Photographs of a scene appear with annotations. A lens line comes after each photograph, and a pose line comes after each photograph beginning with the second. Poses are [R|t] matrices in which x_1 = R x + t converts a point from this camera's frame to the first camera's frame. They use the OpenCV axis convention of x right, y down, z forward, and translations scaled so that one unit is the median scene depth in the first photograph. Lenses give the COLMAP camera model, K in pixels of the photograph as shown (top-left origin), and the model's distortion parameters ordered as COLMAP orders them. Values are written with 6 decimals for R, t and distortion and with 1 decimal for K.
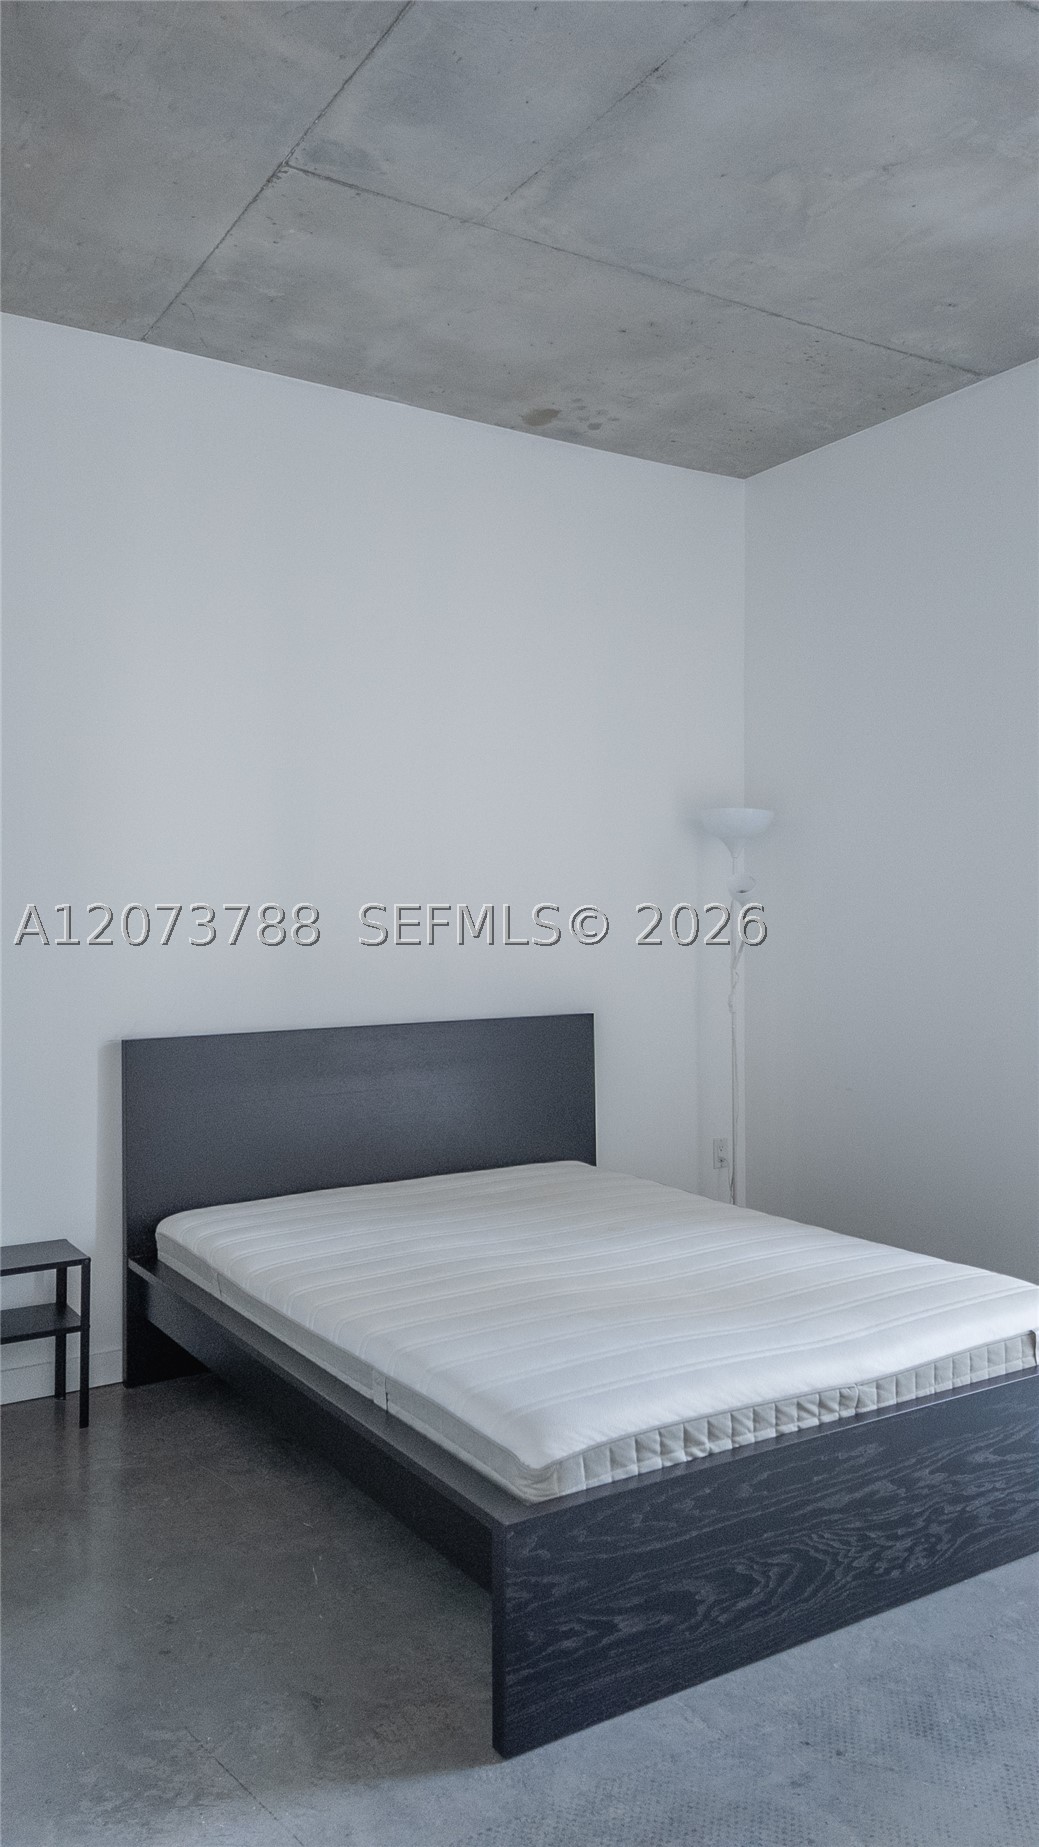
lens RADIAL K [[1341.0, 0, 525.1], [0, 1341.0, 921.7], [0, 0, 1]] dist [0.144753, -0.237239]
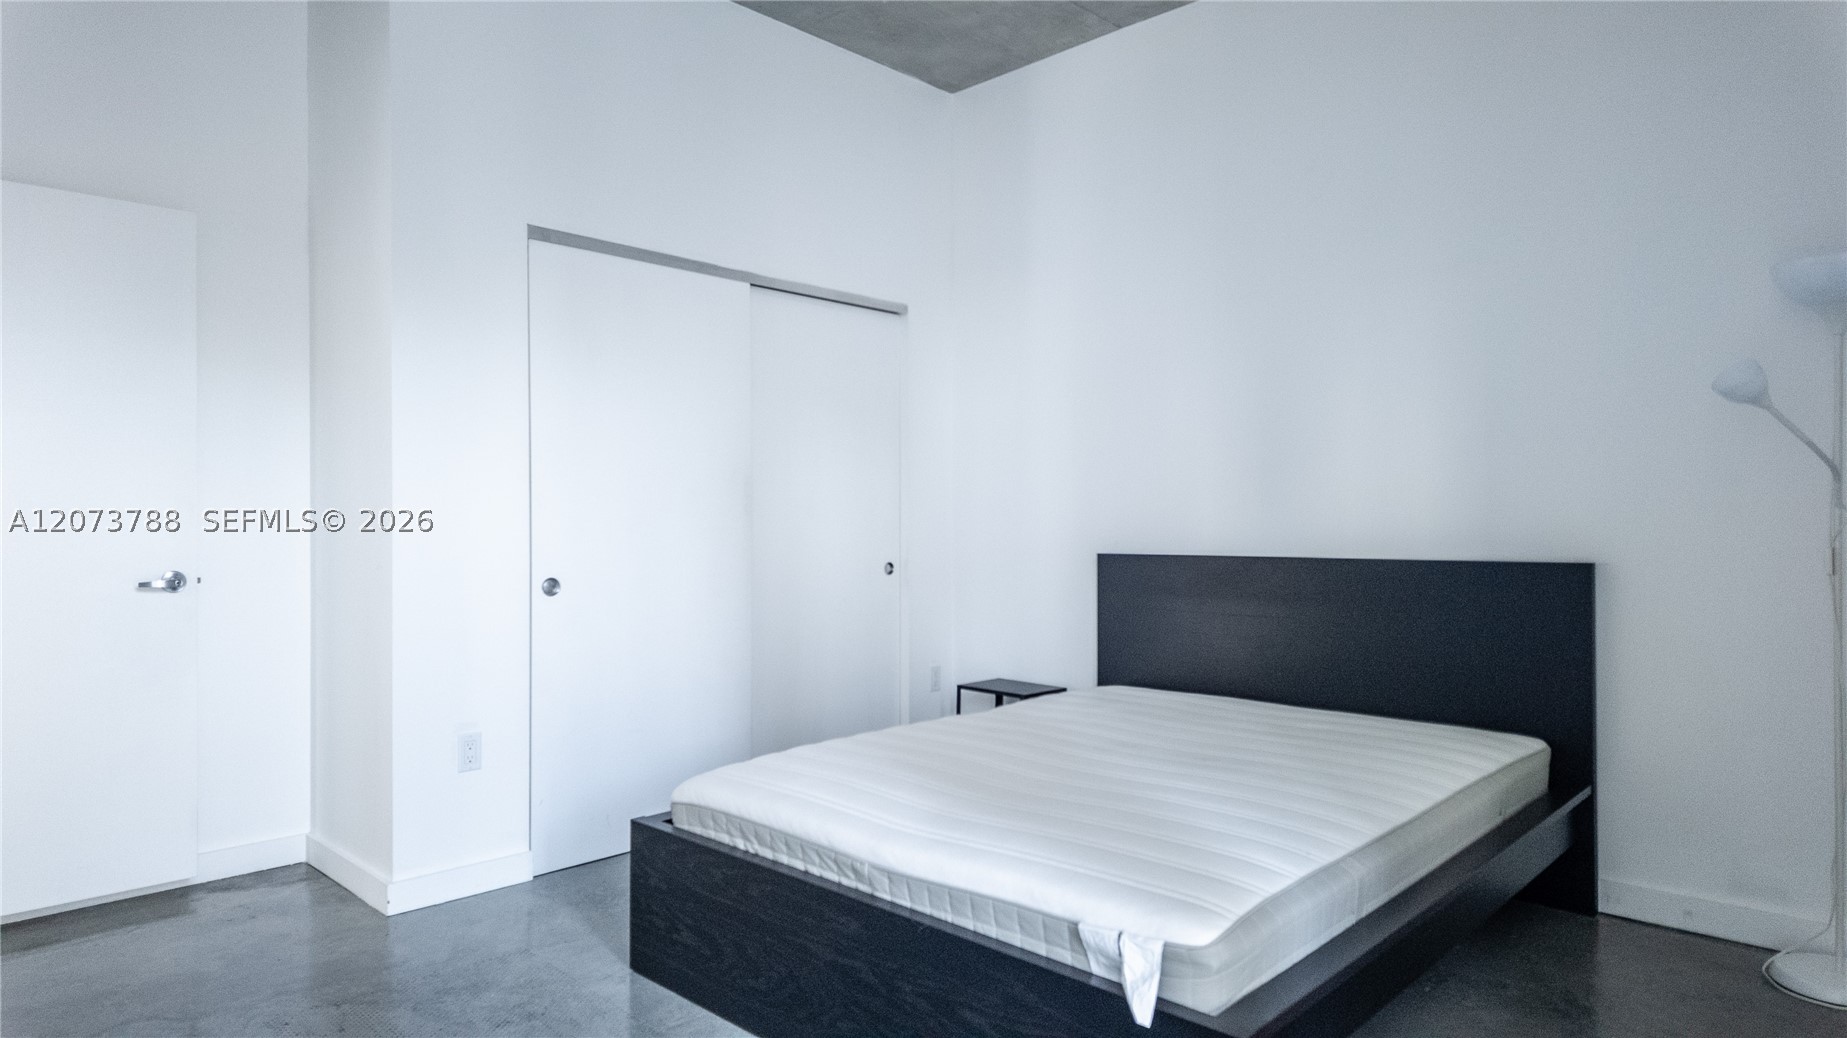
lens RADIAL K [[1072.1, 0, 928.4], [0, 1072.1, 517.6], [0, 0, 1]] dist [0.136107, -0.216843]
pose [[0.234487, 0.001516, -0.972118, 1.111678], [-0.000753, 0.999999, 0.001378, 0.078487], [0.972119, 0.000409, 0.234488, 0.897355]]
